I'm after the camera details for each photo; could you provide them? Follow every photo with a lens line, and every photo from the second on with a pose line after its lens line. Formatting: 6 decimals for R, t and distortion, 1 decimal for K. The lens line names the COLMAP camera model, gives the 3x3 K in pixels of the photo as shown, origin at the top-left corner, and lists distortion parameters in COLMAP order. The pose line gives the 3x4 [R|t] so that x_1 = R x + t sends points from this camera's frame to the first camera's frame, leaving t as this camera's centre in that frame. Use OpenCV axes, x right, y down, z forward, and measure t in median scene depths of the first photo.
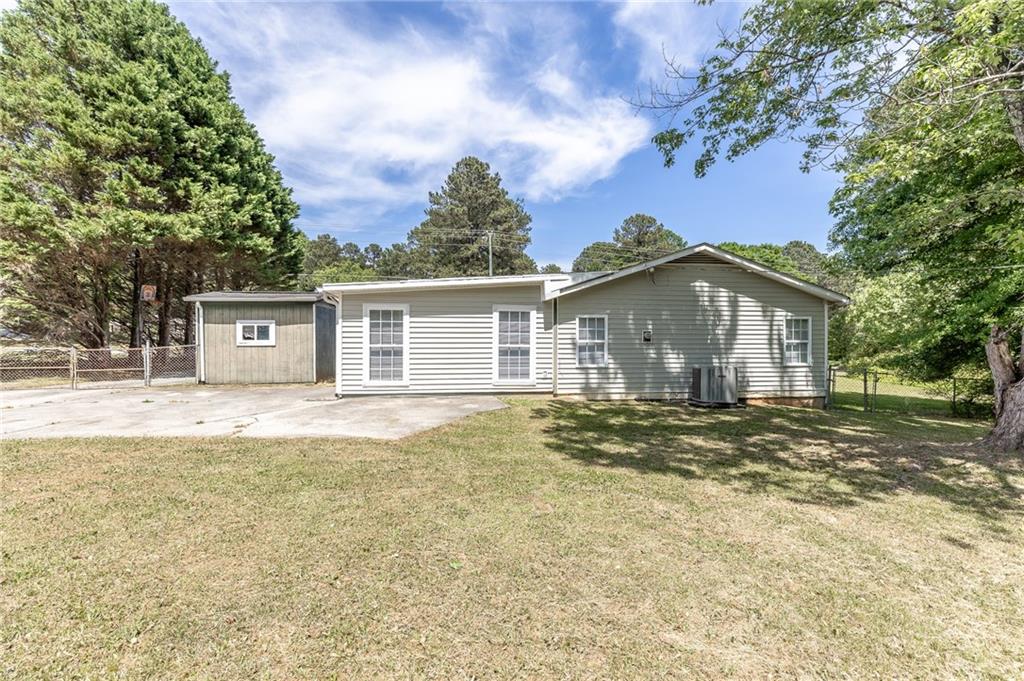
lens RADIAL K [[457.5, 0, 520.6], [0, 457.5, 343.2], [0, 0, 1]] dist [0.001252, 0.000016]
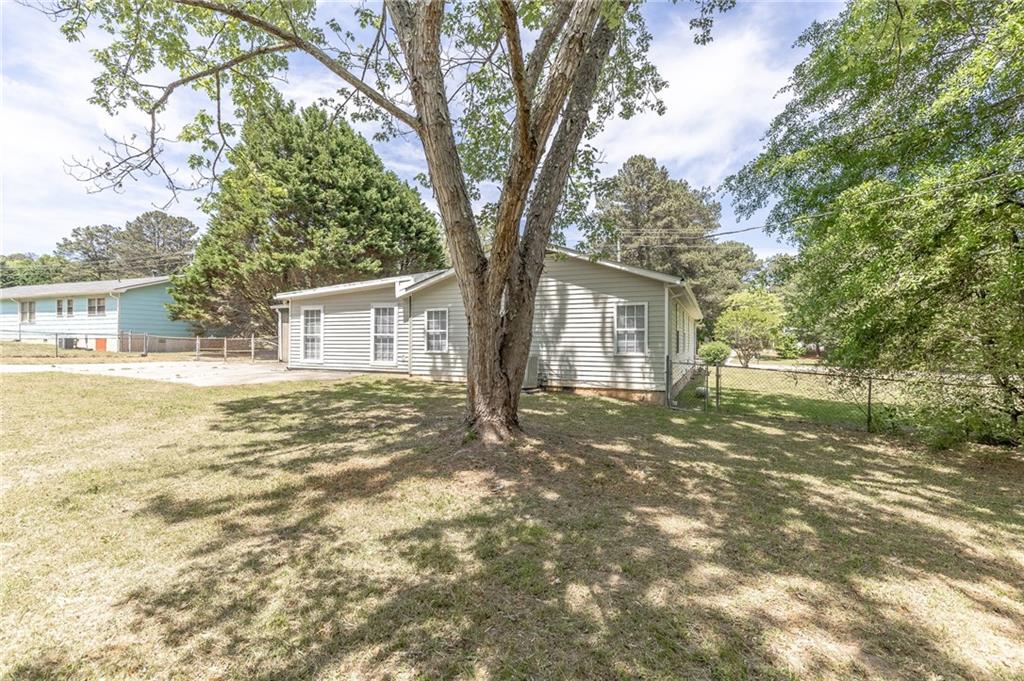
lens RADIAL K [[455.6, 0, 518.4], [0, 455.6, 341.6], [0, 0, 1]] dist [0.005909, -0.000642]
pose [[0.859978, 0.002210, -0.510326, 0.894075], [-0.006253, 0.999961, -0.006208, 0.028102], [0.510293, 0.008530, 0.859958, 0.093474]]
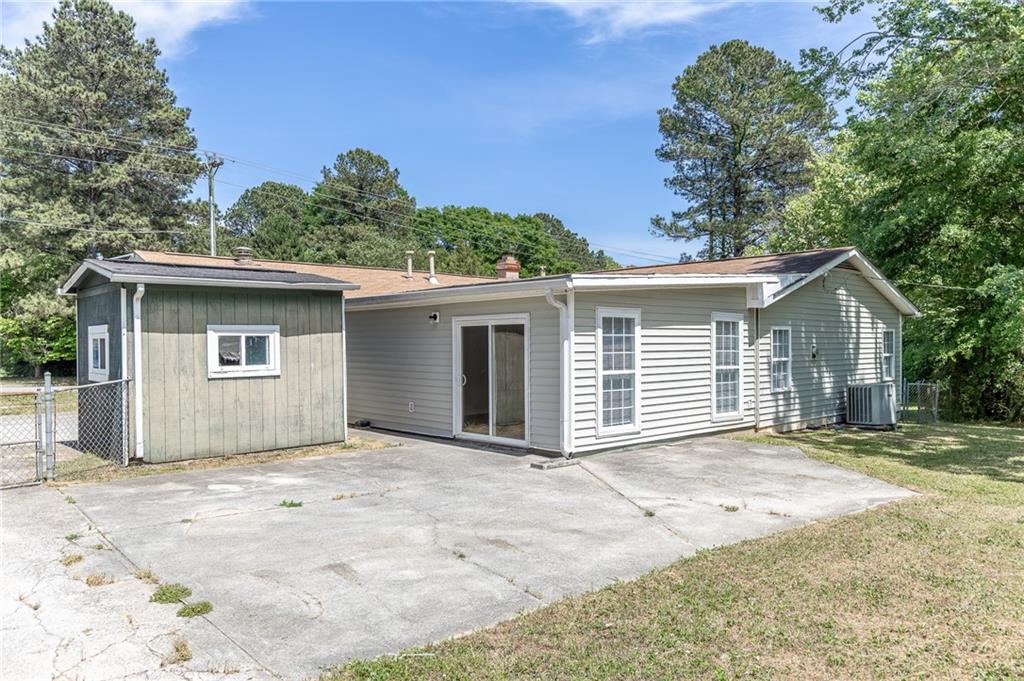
lens RADIAL K [[732.9, 0, 512.0], [0, 732.9, 340.5], [0, 0, 1]] dist [0.001929, 0.000443]
pose [[0.818849, -0.002449, 0.574004, -0.922679], [0.007092, 0.999958, -0.005852, -0.031493], [-0.573965, 0.008863, 0.818832, 0.208822]]
